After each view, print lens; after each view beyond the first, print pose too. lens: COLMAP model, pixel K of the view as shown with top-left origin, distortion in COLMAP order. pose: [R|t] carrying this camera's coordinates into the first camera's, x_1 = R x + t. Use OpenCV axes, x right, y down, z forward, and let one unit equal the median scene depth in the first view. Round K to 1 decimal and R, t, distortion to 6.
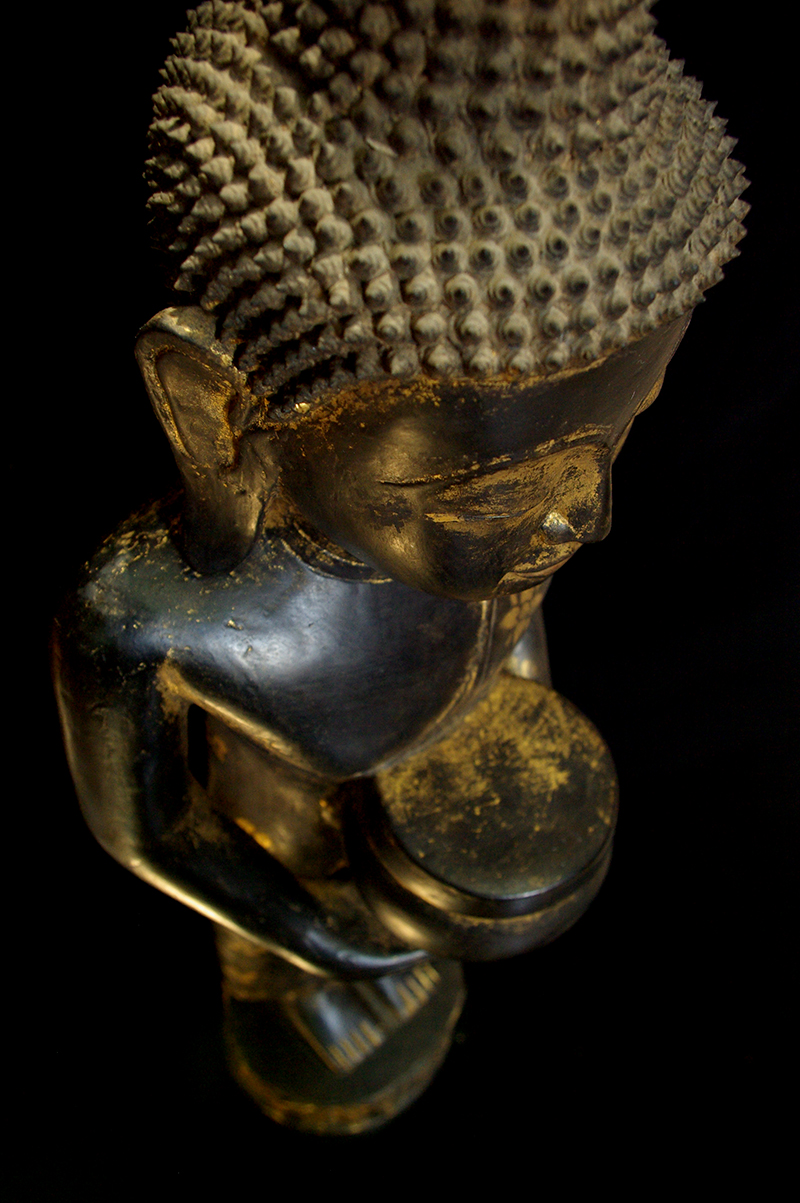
lens RADIAL K [[1104.1, 0, 400.3], [0, 1104.1, 605.3], [0, 0, 1]] dist [-0.024979, 0.000000]
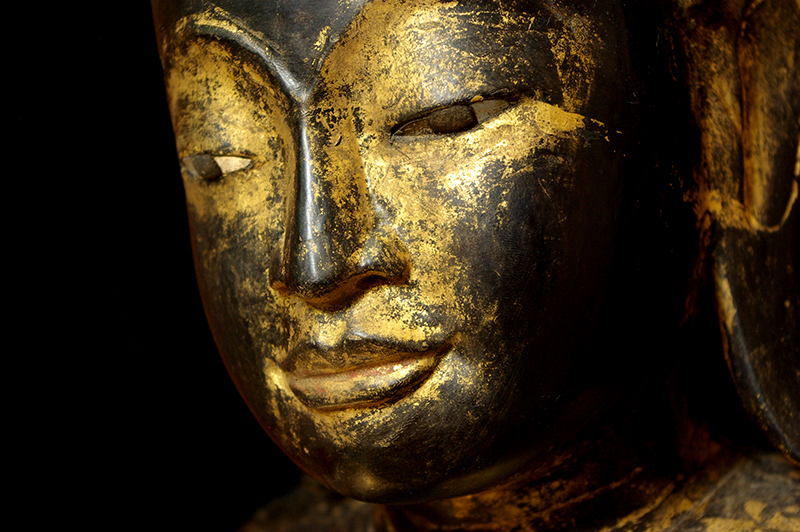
lens RADIAL K [[1493.6, 0, 401.4], [0, 1493.6, 279.3], [0, 0, 1]] dist [0.051500, 0.000000]
pose [[0.203764, -0.131577, -0.970138, 1.116958], [-0.763551, 0.598851, -0.241594, 0.112797], [0.612756, 0.789978, 0.021558, 1.068087]]
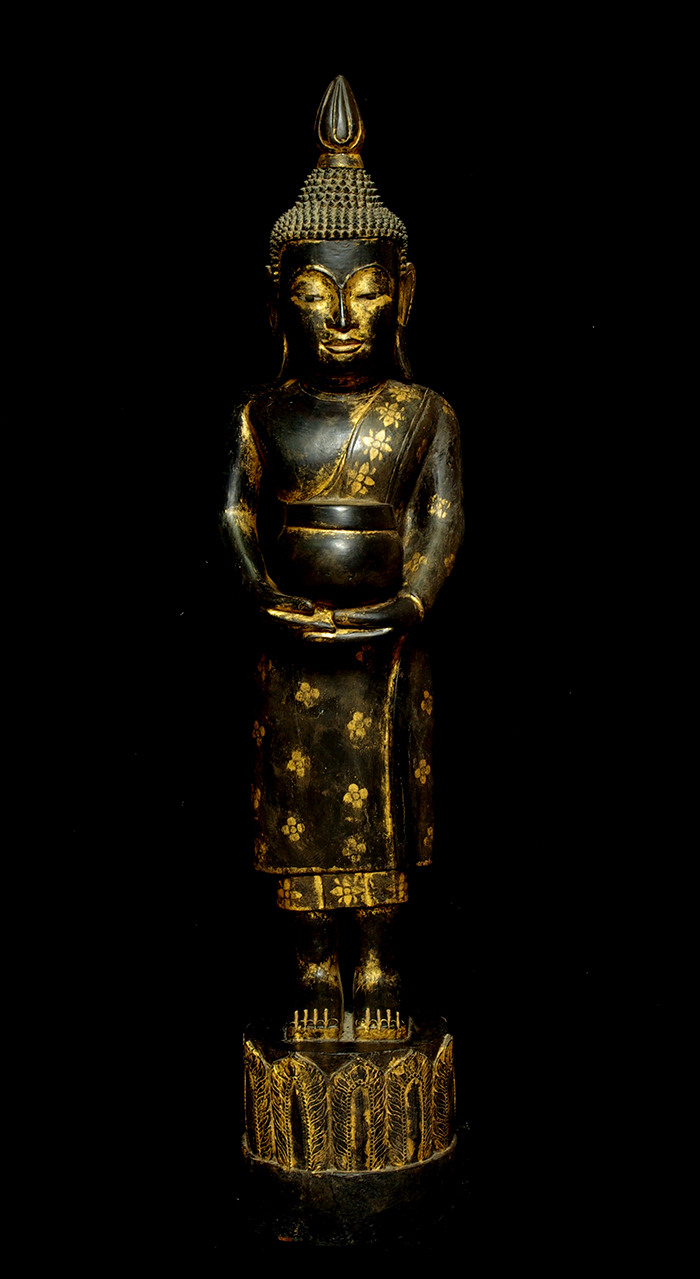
lens RADIAL K [[1912.6, 0, 360.5], [0, 1912.6, 640.0], [0, 0, 1]] dist [-0.023172, 0.000000]
pose [[0.698099, -0.003946, -0.715990, 4.514518], [-0.567181, 0.607267, -0.556356, 3.830607], [0.436992, 0.794488, 0.421695, -0.666181]]
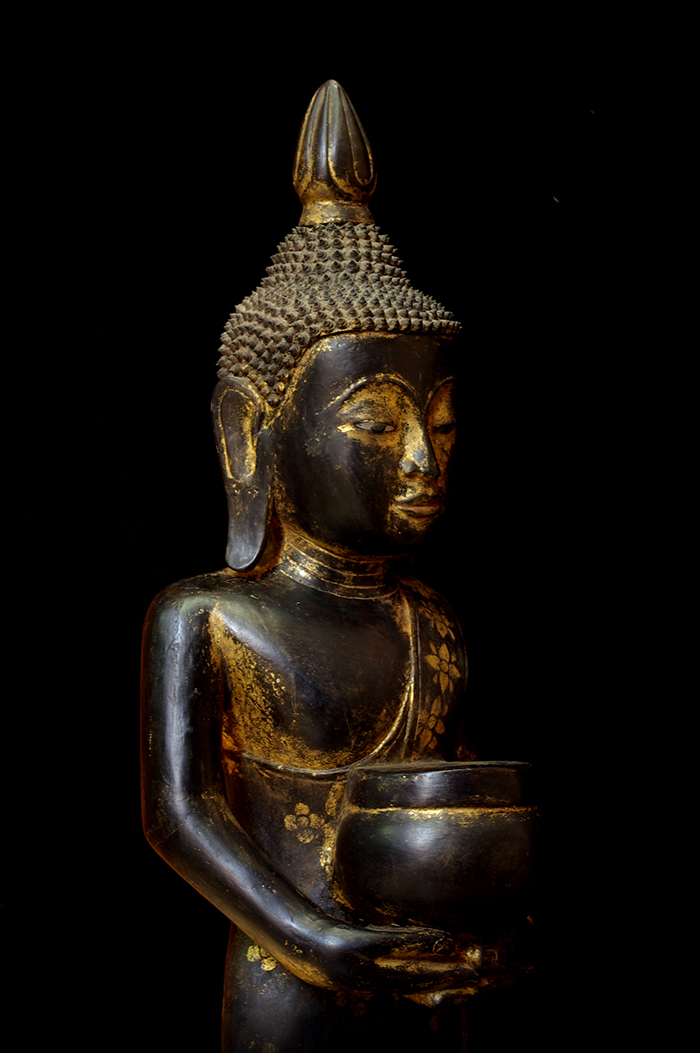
lens RADIAL K [[2344.5, 0, 345.7], [0, 2344.5, 536.4], [0, 0, 1]] dist [0.115814, 0.000000]
pose [[0.990830, -0.128471, -0.041844, 0.195645], [0.027886, 0.497466, -0.867035, 3.877647], [0.132205, 0.857918, 0.496486, -1.093158]]
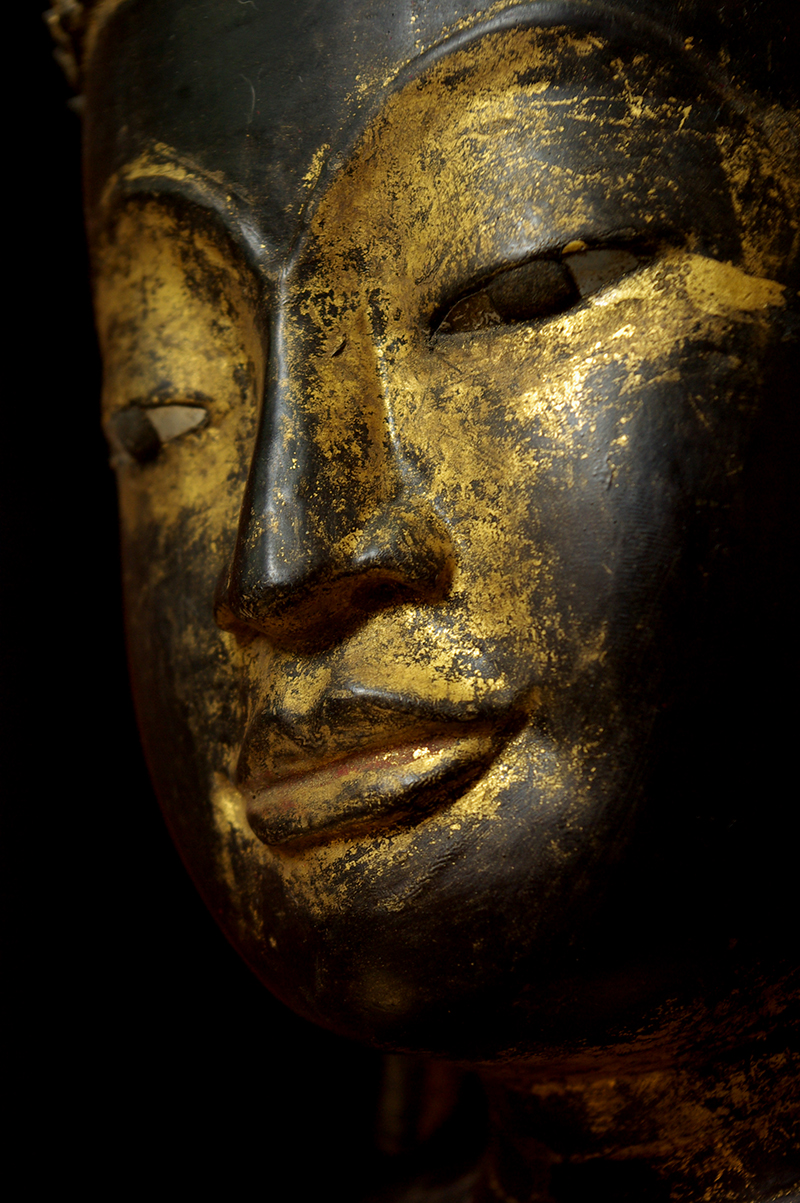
lens RADIAL K [[2678.4, 0, 396.0], [0, 2678.4, 599.5], [0, 0, 1]] dist [0.115814, 0.000000]
pose [[0.019680, -0.326266, -0.945073, 1.050441], [-0.822875, 0.531612, -0.200663, 0.077877], [0.567881, 0.781626, -0.258014, 1.317046]]
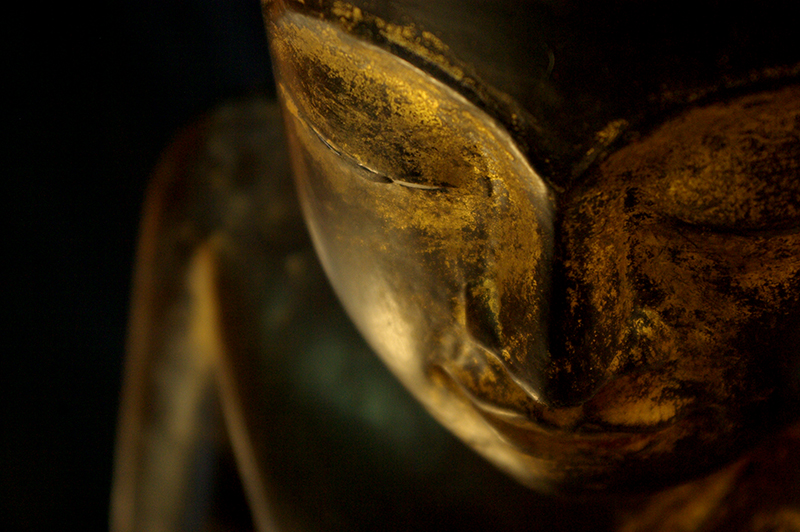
lens RADIAL K [[1781.2, 0, 384.8], [0, 1781.2, 297.9], [0, 0, 1]] dist [0.115814, 0.000000]
pose [[0.452192, 0.551414, -0.701045, 0.740325], [-0.718065, 0.691296, 0.080576, -0.112710], [0.529061, 0.466960, 0.708550, 0.370962]]
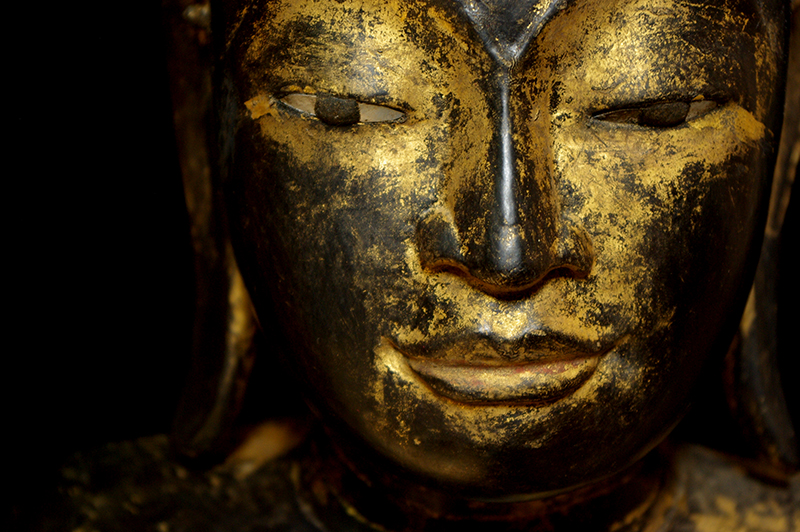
lens RADIAL K [[1781.2, 0, 396.7], [0, 1781.2, 288.3], [0, 0, 1]] dist [0.115814, 0.000000]
pose [[0.664603, -0.000529, -0.747196, 0.915277], [-0.619142, 0.559422, -0.551100, 0.542019], [0.418289, 0.828883, 0.371466, 0.655059]]
